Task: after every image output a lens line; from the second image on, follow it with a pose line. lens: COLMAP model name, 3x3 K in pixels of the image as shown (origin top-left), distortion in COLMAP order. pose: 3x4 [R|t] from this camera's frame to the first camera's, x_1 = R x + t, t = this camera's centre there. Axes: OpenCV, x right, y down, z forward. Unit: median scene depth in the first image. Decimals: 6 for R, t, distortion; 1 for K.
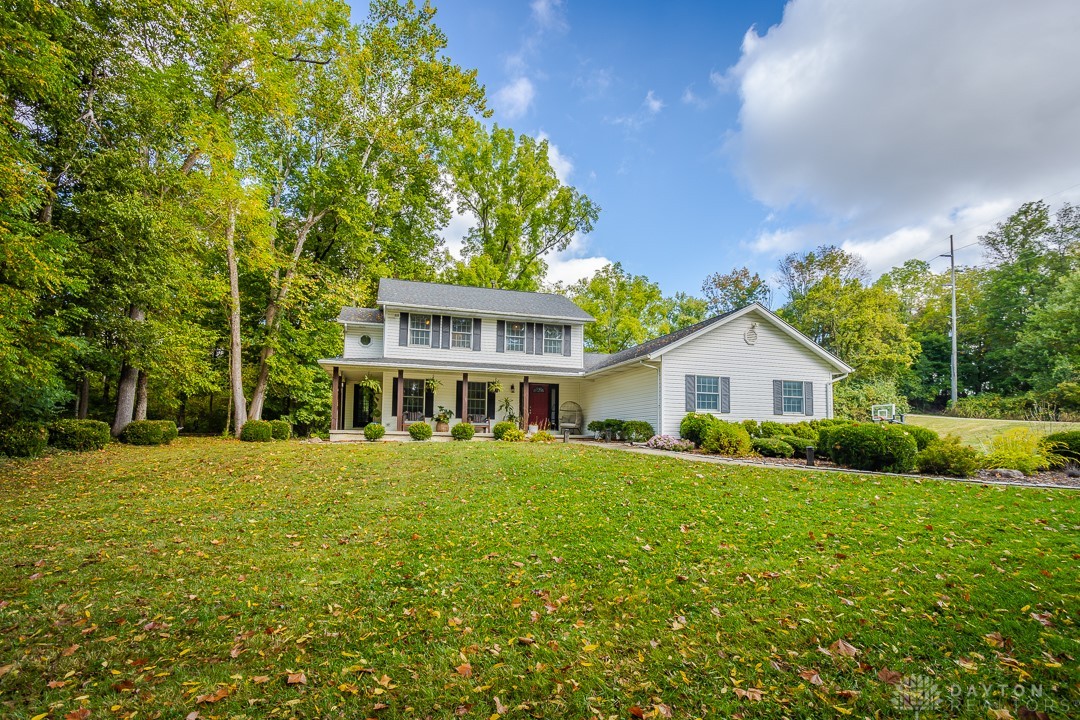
lens RADIAL K [[530.1, 0, 540.8], [0, 530.1, 371.6], [0, 0, 1]] dist [-0.080552, 0.033391]
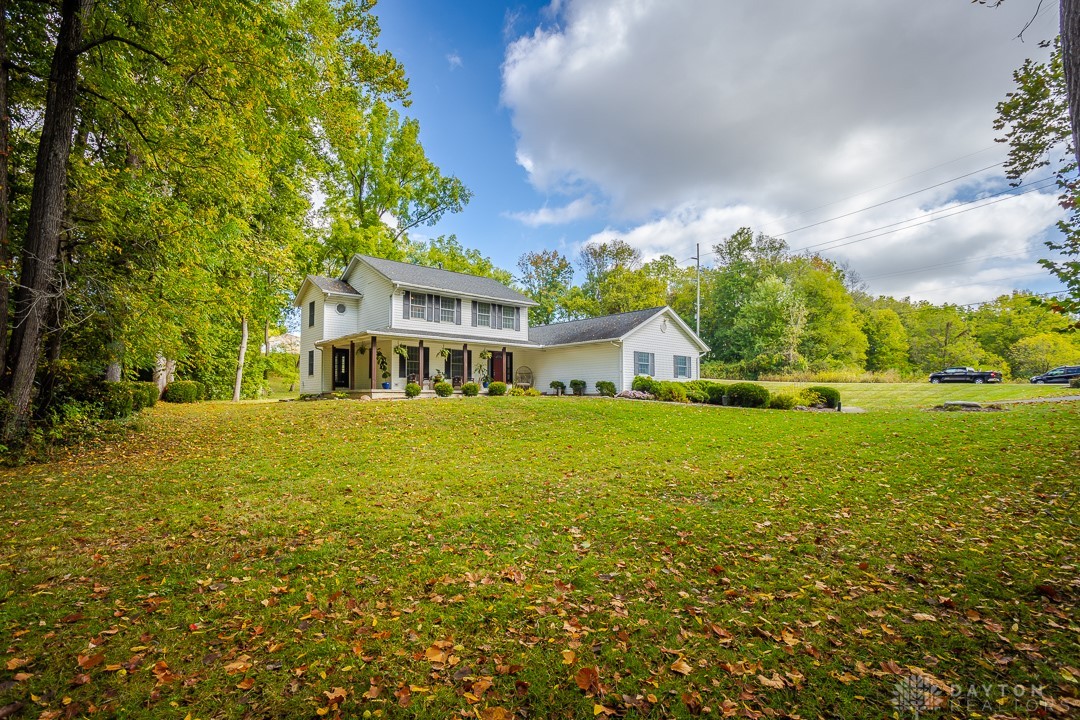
lens RADIAL K [[528.6, 0, 539.9], [0, 528.6, 359.9], [0, 0, 1]] dist [-0.143359, 0.032883]
pose [[0.897674, 0.015059, 0.440403, -0.484866], [-0.040322, 0.998030, 0.048062, -0.023495], [-0.438812, -0.060902, 0.896513, -0.188606]]
